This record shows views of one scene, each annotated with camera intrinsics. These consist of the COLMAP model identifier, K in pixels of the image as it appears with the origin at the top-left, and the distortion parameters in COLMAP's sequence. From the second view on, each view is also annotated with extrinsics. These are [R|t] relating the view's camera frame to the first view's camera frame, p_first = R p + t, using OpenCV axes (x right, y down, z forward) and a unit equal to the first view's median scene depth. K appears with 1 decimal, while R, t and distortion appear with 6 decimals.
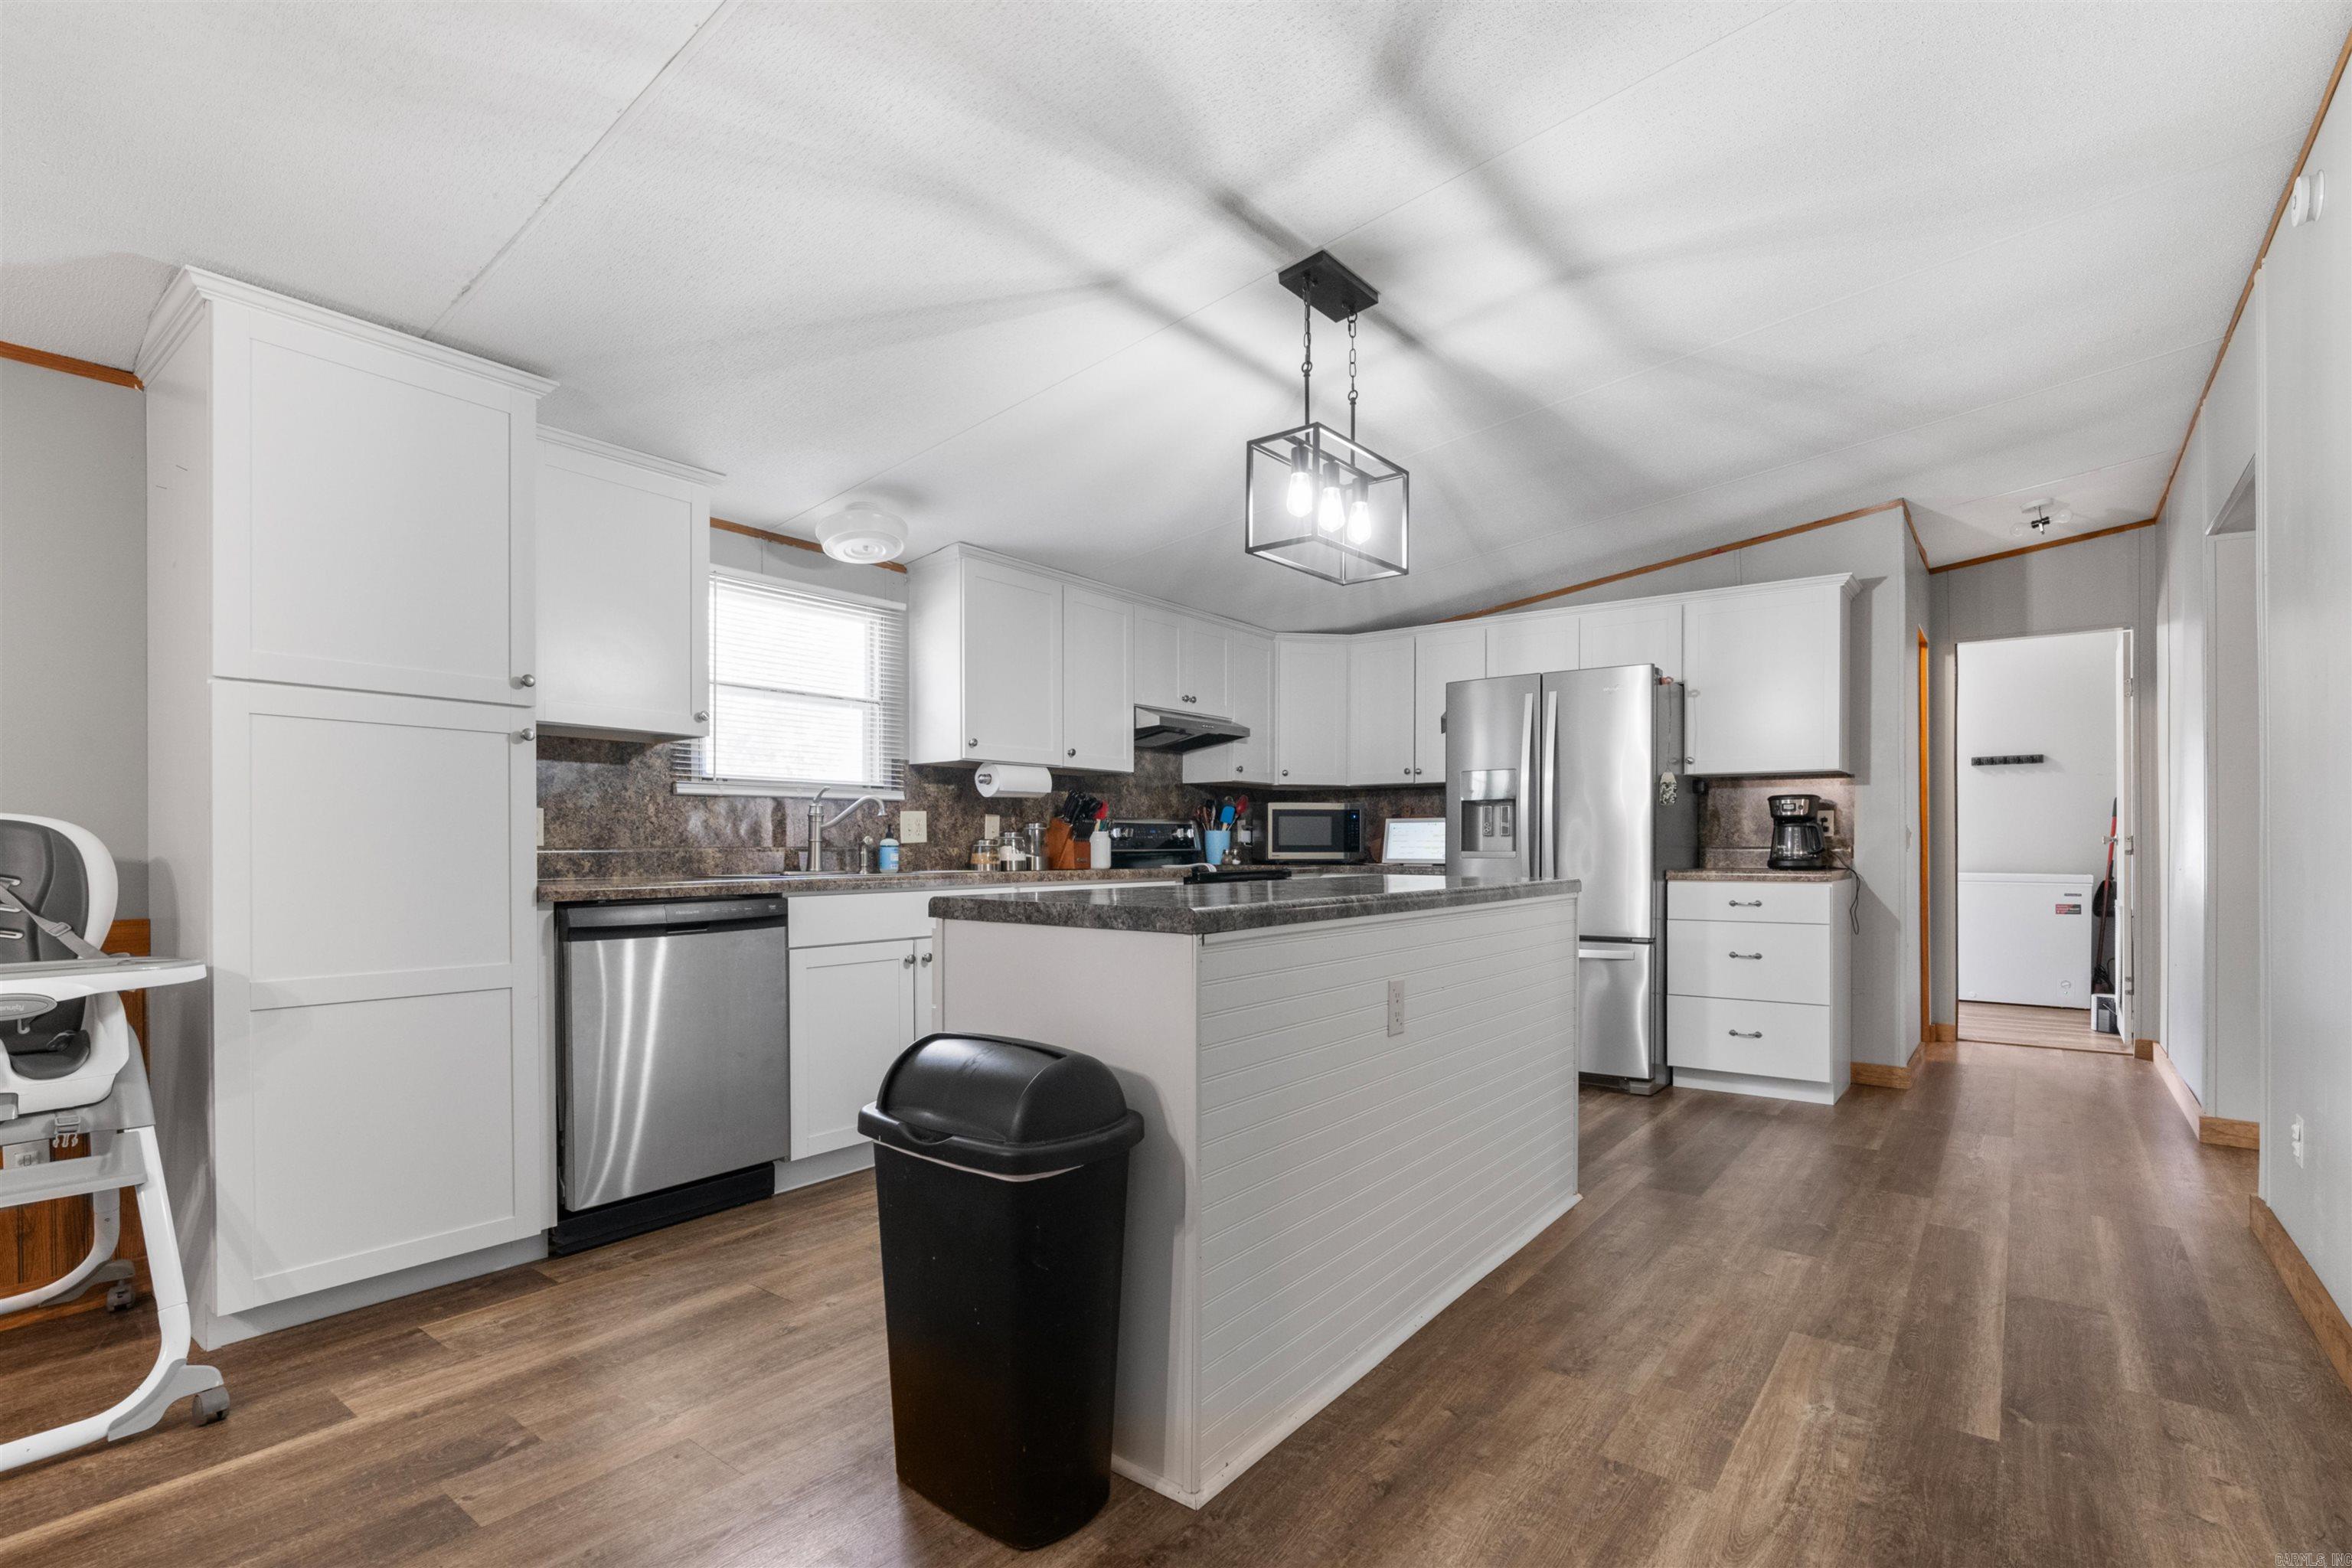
lens RADIAL K [[1088.5, 0, 1189.1], [0, 1088.5, 850.0], [0, 0, 1]] dist [-0.006073, 0.000658]
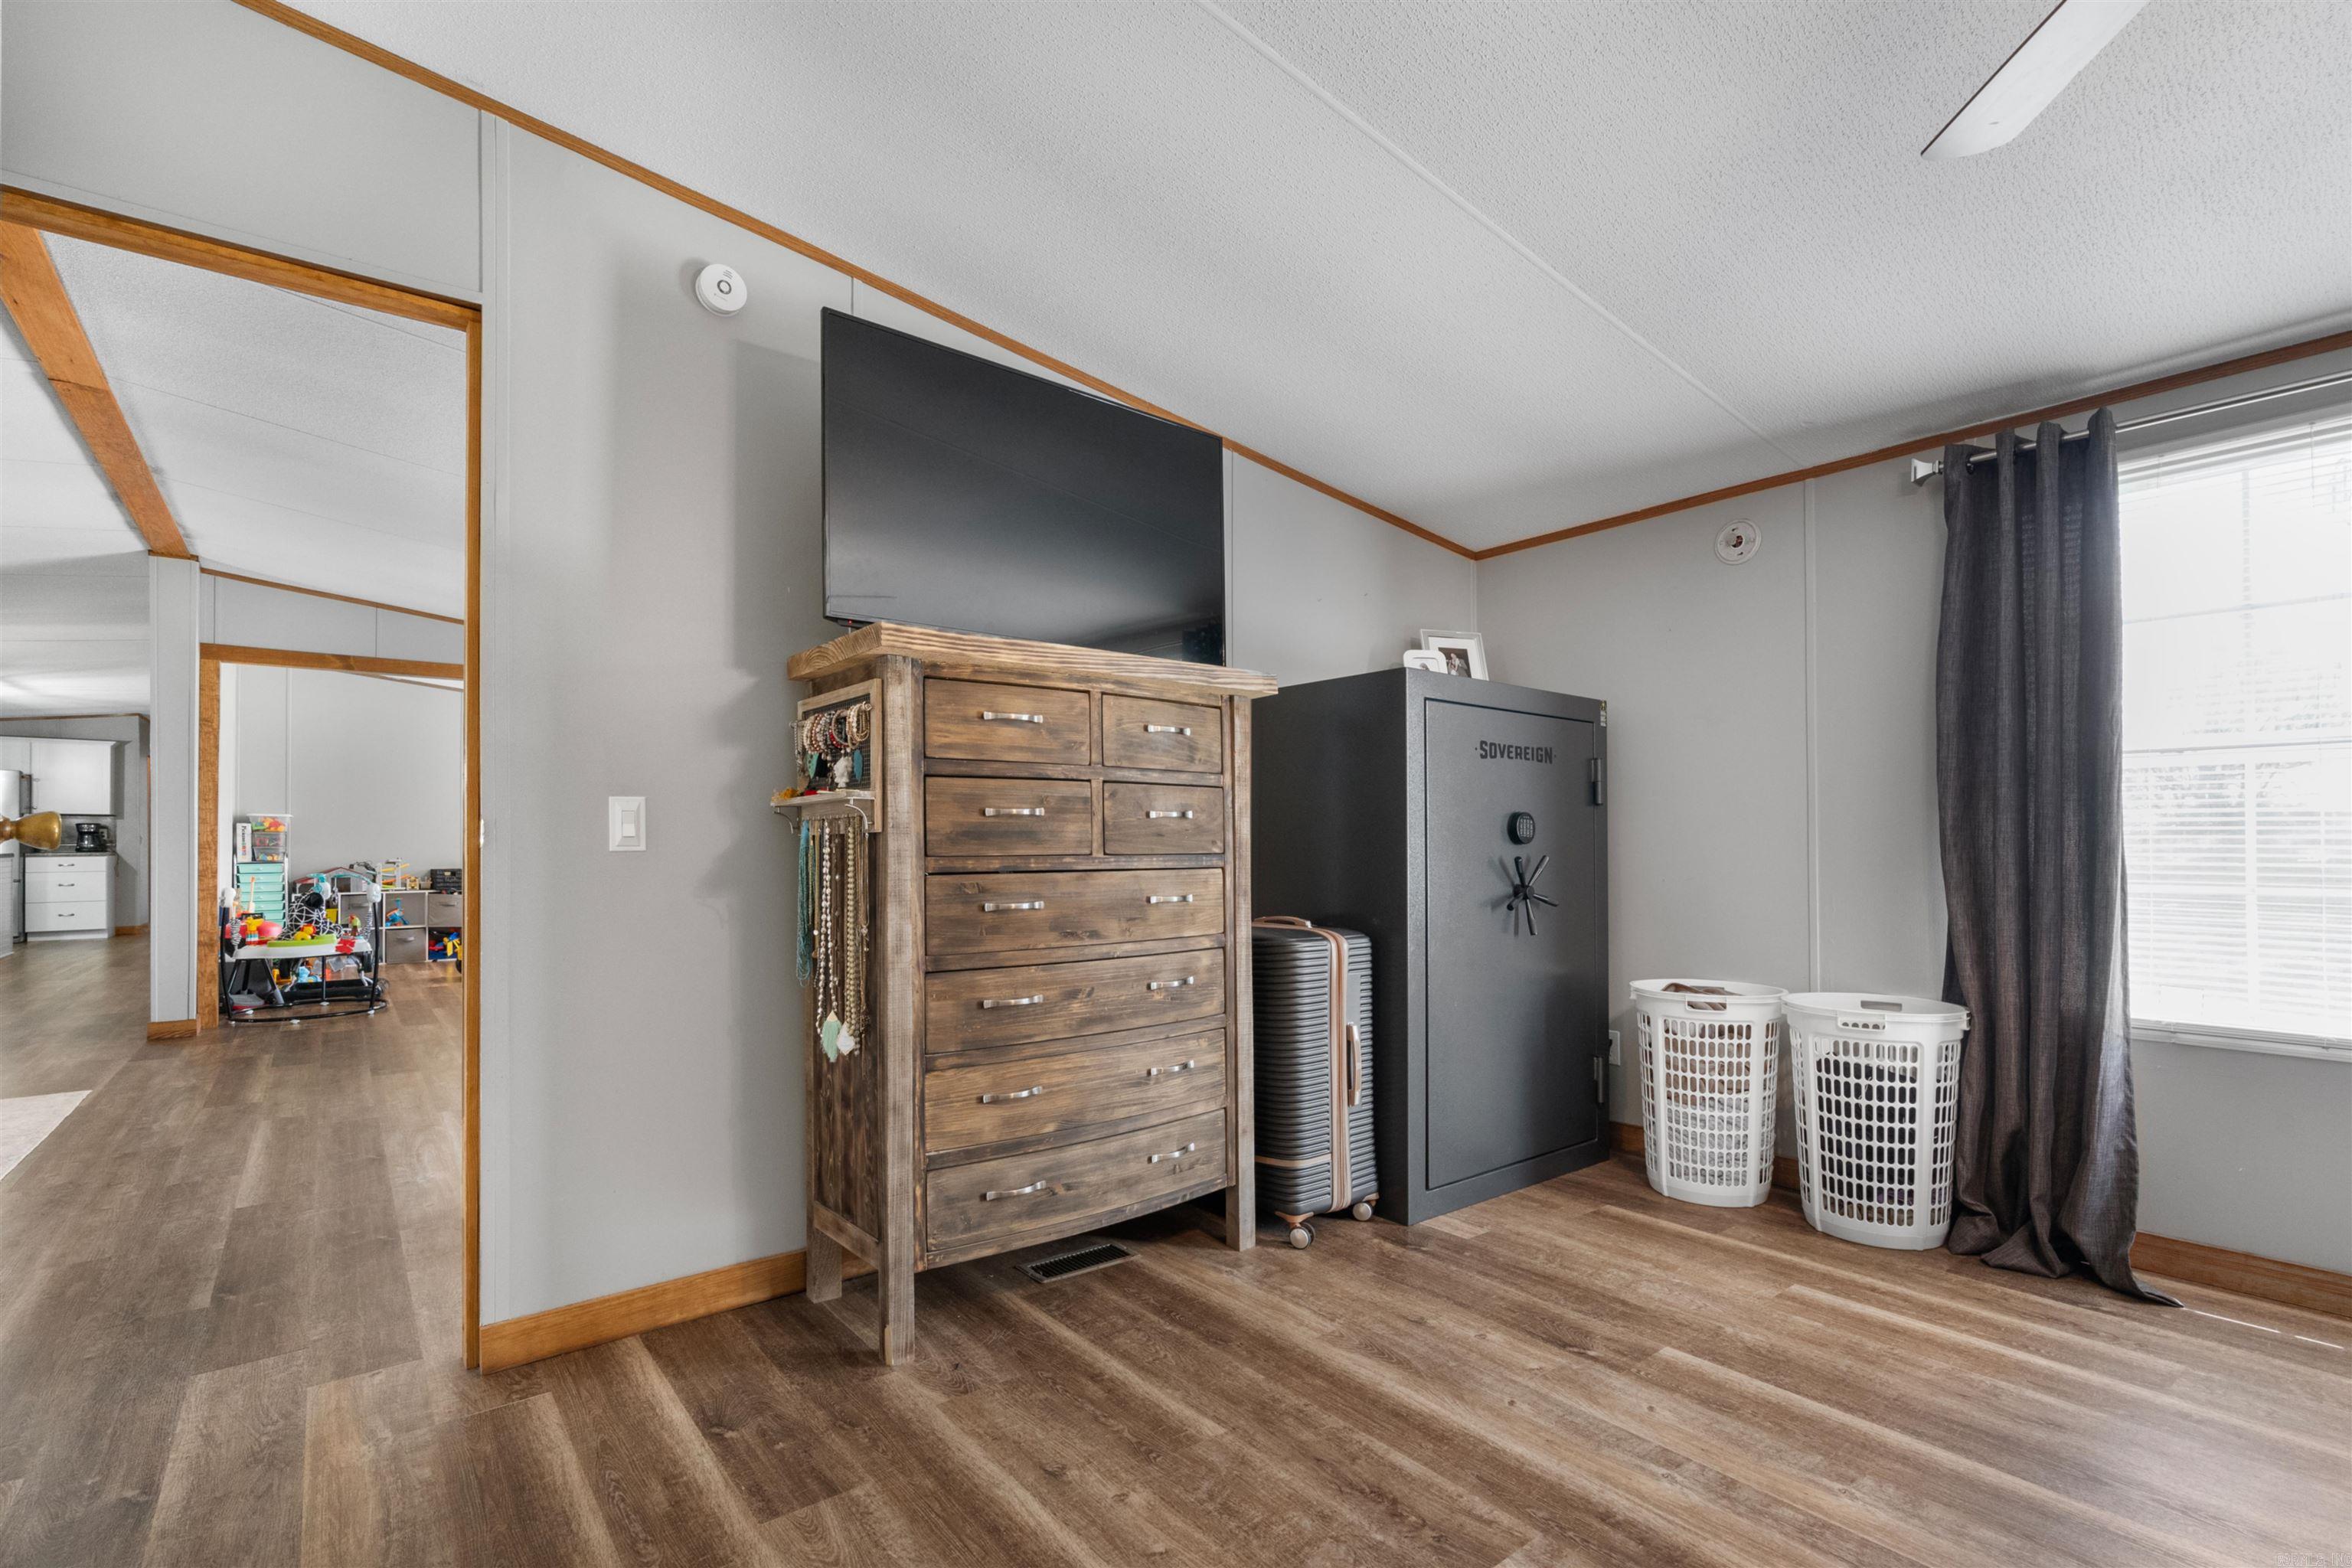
lens RADIAL K [[1086.4, 0, 1183.7], [0, 1086.4, 833.7], [0, 0, 1]] dist [-0.002077, 0.000199]
pose [[0.243884, 0.006916, 0.969780, -1.277676], [0.005427, 0.999949, -0.008496, 0.010267], [-0.969789, 0.007335, 0.243834, -2.103140]]
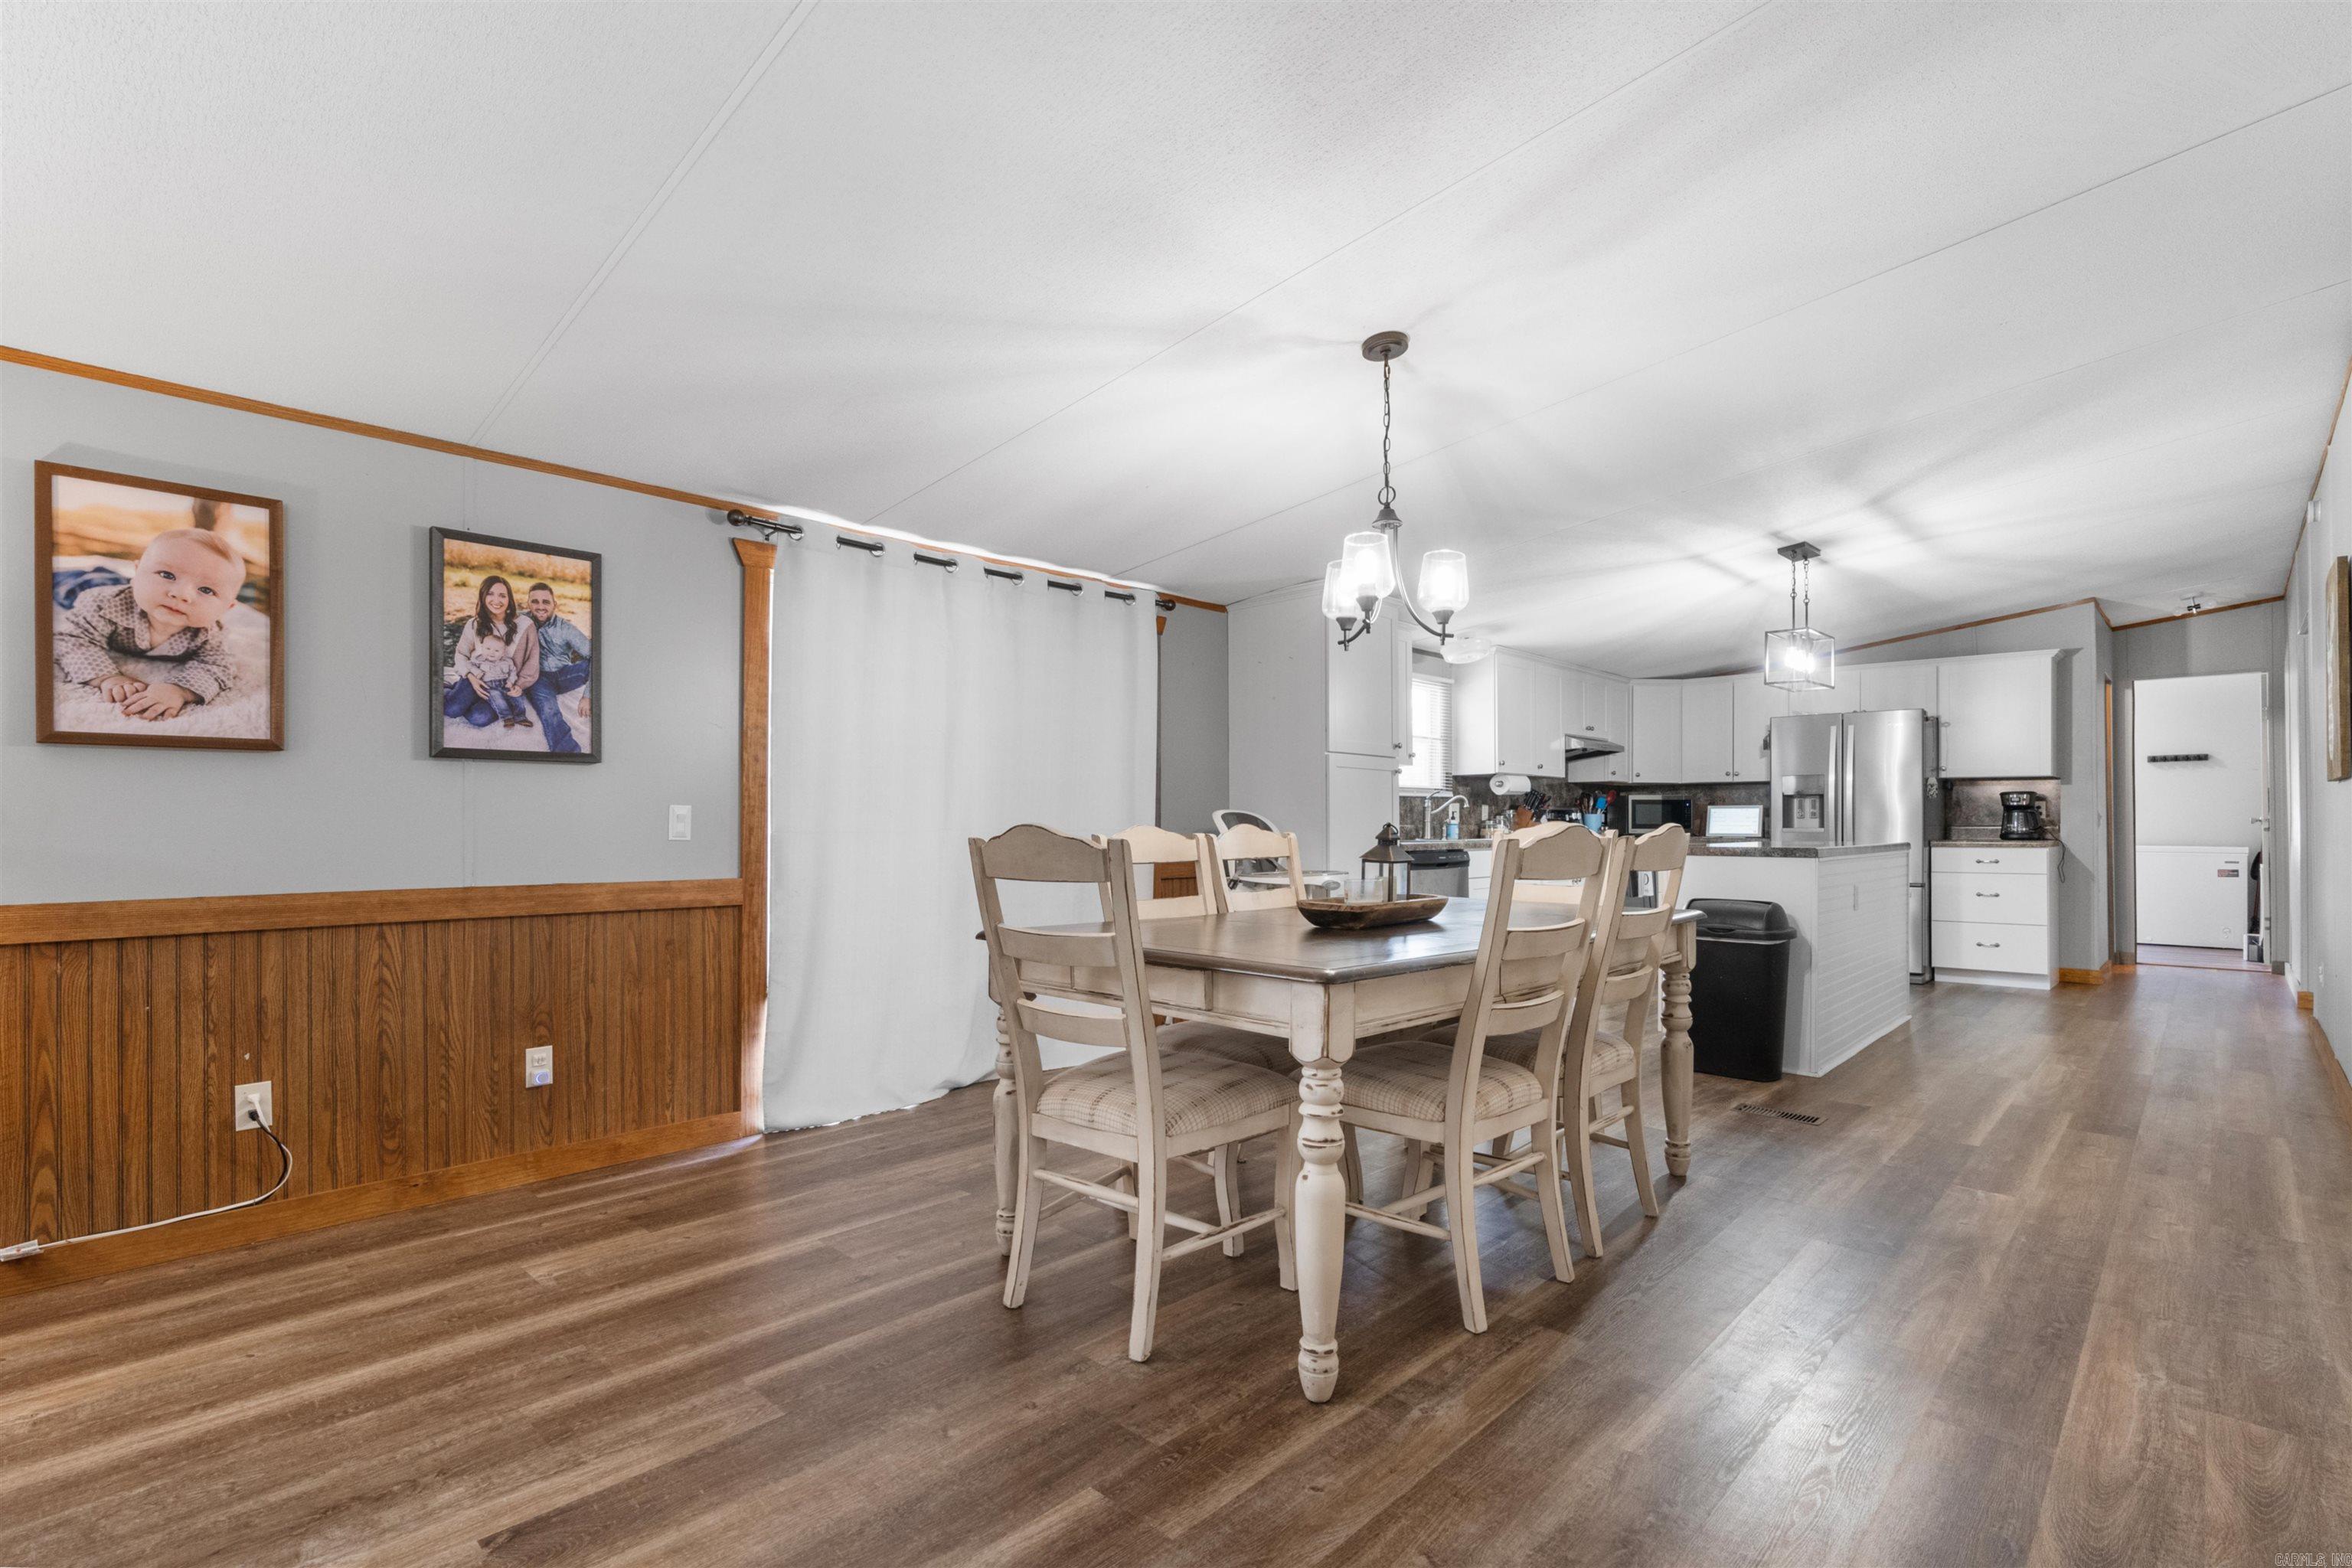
lens RADIAL K [[1081.2, 0, 1187.1], [0, 1081.2, 819.4], [0, 0, 1]] dist [-0.004527, 0.000138]
pose [[0.994210, 0.000011, -0.107452, -0.440230], [-0.001025, 0.999955, -0.009386, 0.004194], [0.107448, 0.009442, 0.994166, -0.629914]]
